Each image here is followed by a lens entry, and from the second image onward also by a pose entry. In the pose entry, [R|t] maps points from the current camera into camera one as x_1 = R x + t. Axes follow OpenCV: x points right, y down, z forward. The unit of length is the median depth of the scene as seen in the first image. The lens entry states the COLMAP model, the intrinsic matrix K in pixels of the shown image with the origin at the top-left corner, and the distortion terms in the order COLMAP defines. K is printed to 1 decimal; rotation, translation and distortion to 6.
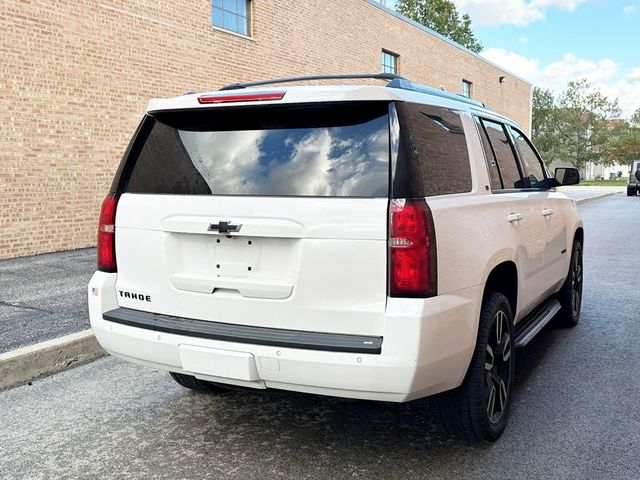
lens RADIAL K [[701.1, 0, 320.5], [0, 701.1, 237.4], [0, 0, 1]] dist [0.070591, 0.000000]
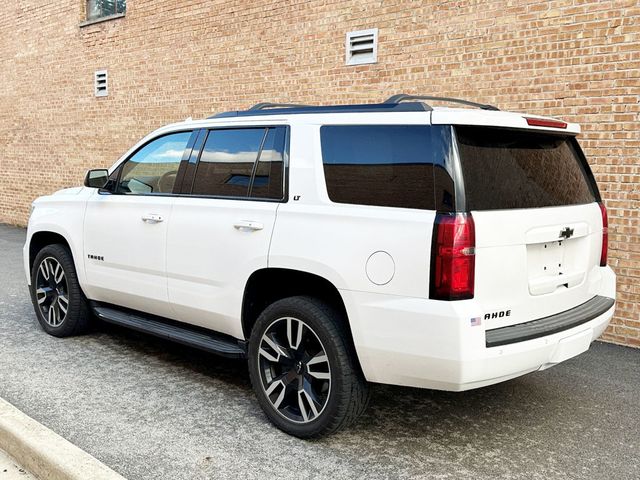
lens RADIAL K [[701.1, 0, 320.8], [0, 701.1, 242.6], [0, 0, 1]] dist [0.070591, 0.000000]
pose [[0.259751, -0.104758, 0.959977, -1.231970], [0.081508, 0.992929, 0.086299, -0.118659], [-0.962230, 0.055829, 0.266453, 0.950688]]
